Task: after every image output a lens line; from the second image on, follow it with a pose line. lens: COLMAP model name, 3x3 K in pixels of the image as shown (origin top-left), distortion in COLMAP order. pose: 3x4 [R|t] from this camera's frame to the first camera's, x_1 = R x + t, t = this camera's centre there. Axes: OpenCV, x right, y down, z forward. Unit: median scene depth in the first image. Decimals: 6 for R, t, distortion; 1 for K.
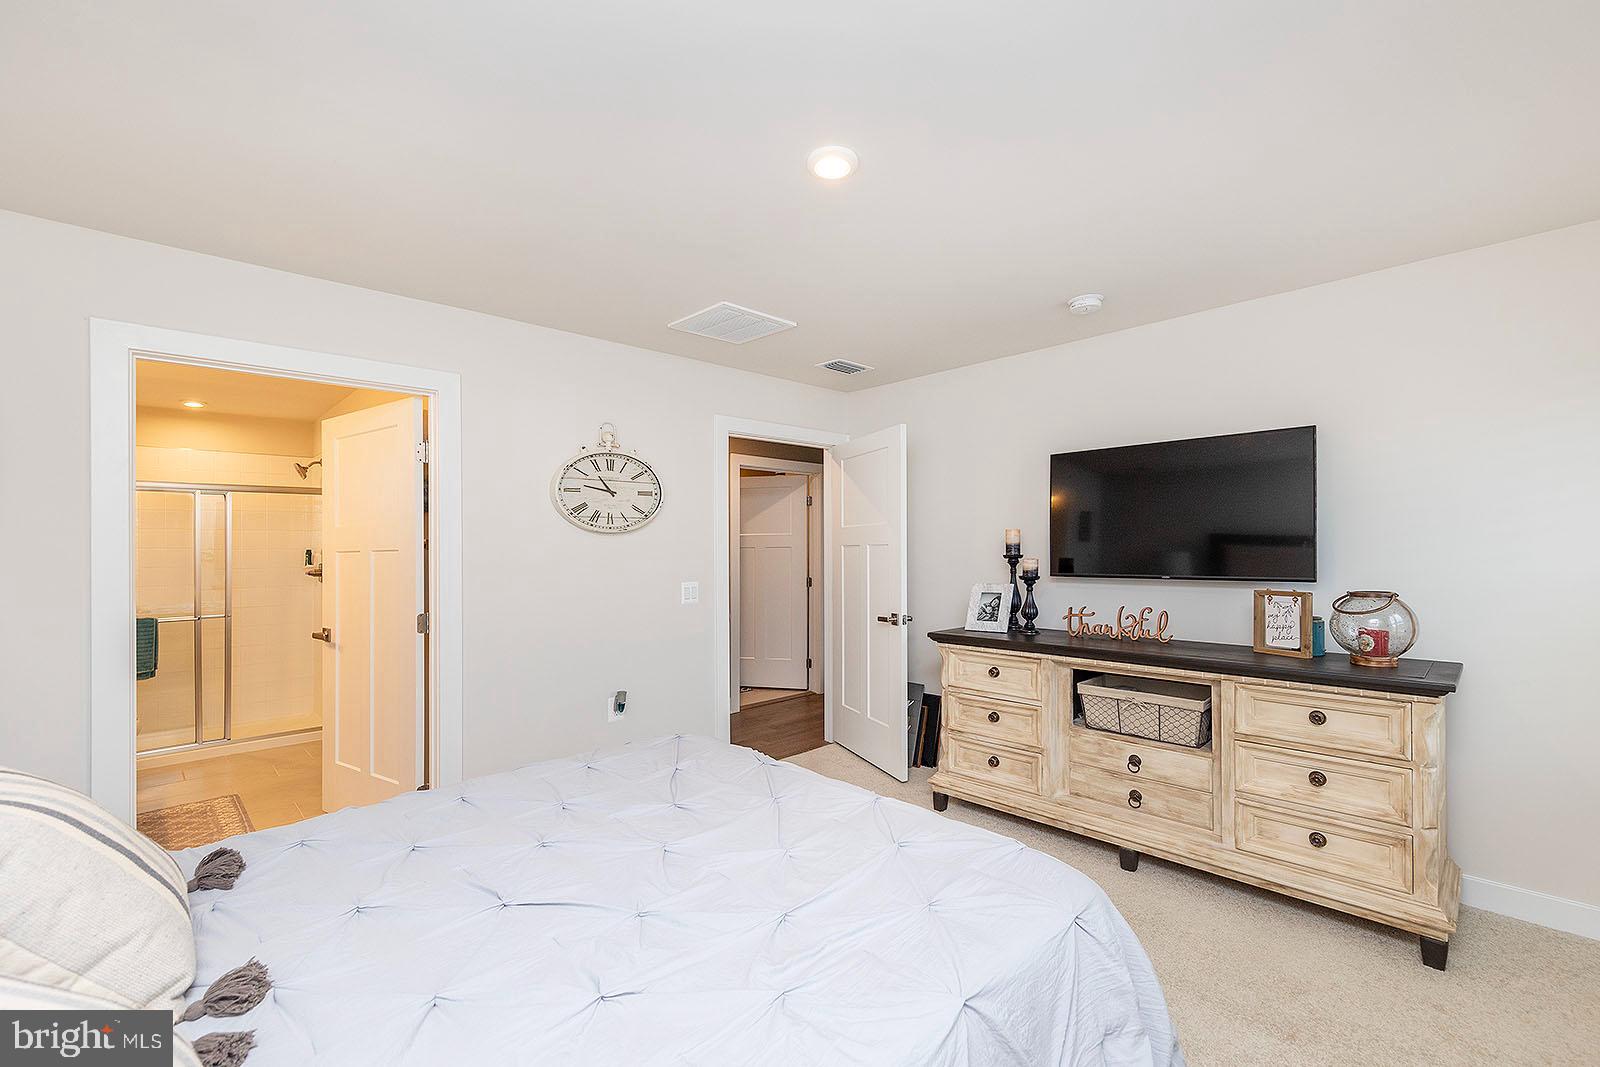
lens RADIAL K [[685.2, 0, 811.5], [0, 685.2, 539.0], [0, 0, 1]] dist [0.011928, -0.003919]
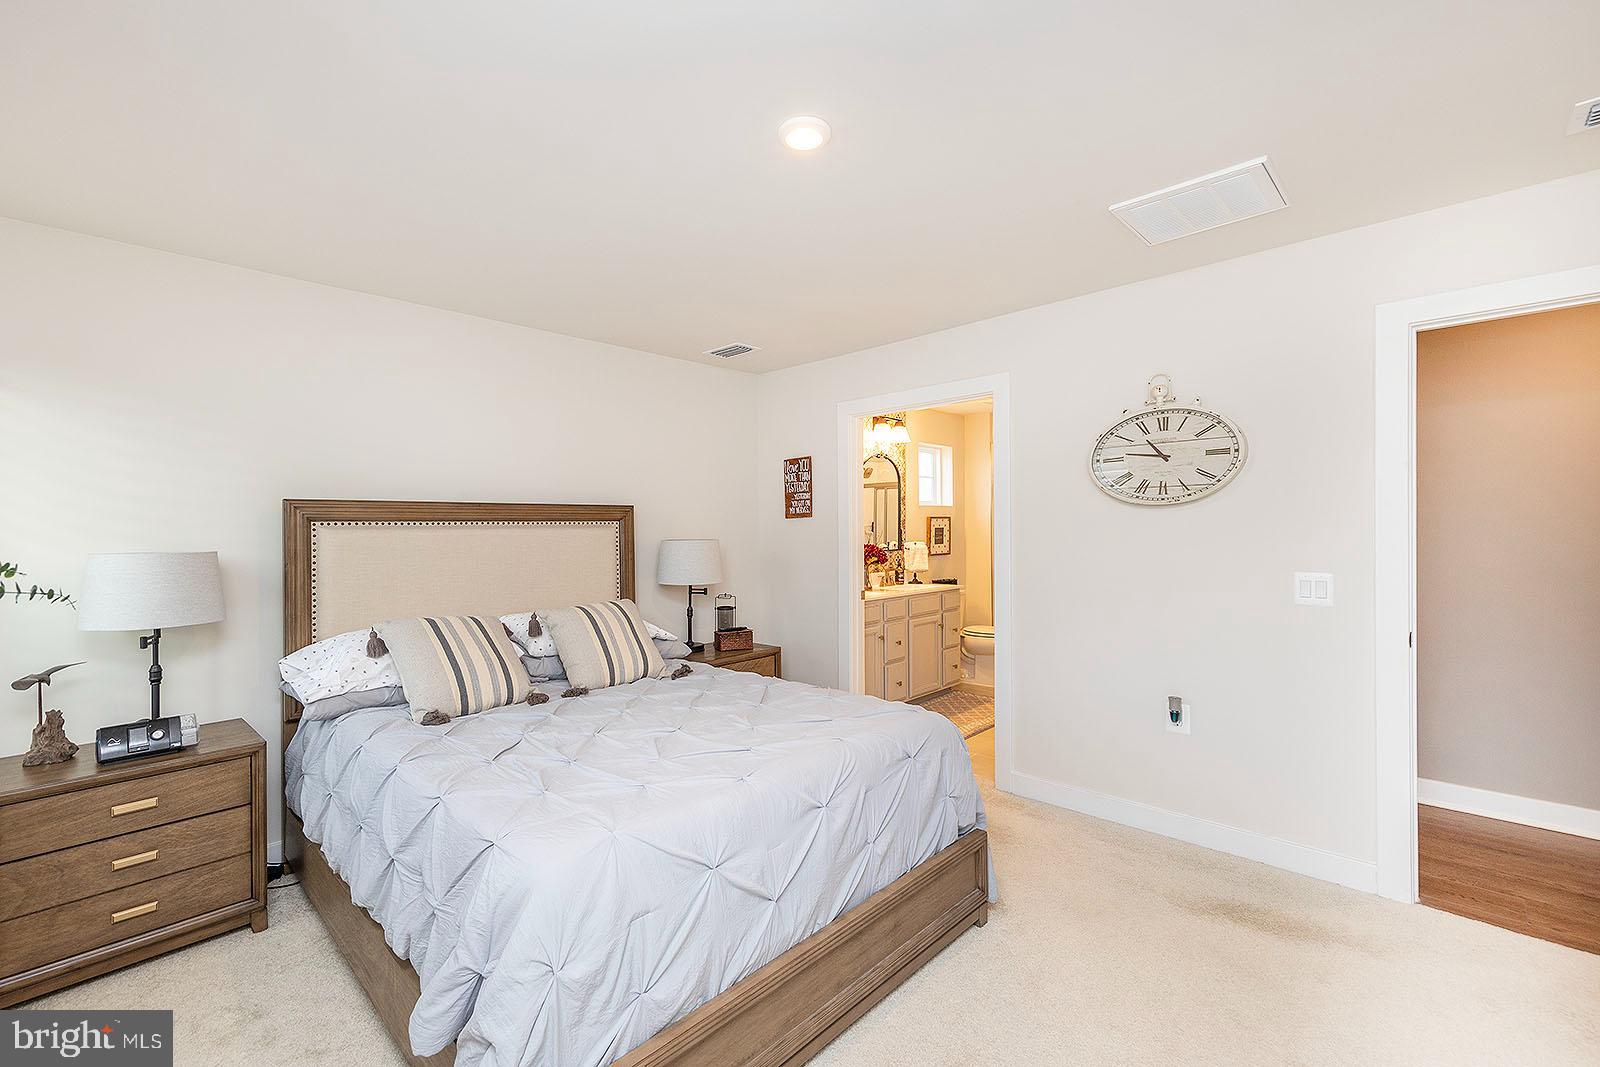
lens RADIAL K [[685.2, 0, 799.7], [0, 685.2, 534.9], [0, 0, 1]] dist [0.011928, -0.003919]
pose [[0.023789, 0.023800, -0.999434, 0.670047], [0.024678, 0.999398, 0.024387, -0.004908], [0.999412, -0.025245, 0.023187, 0.659808]]
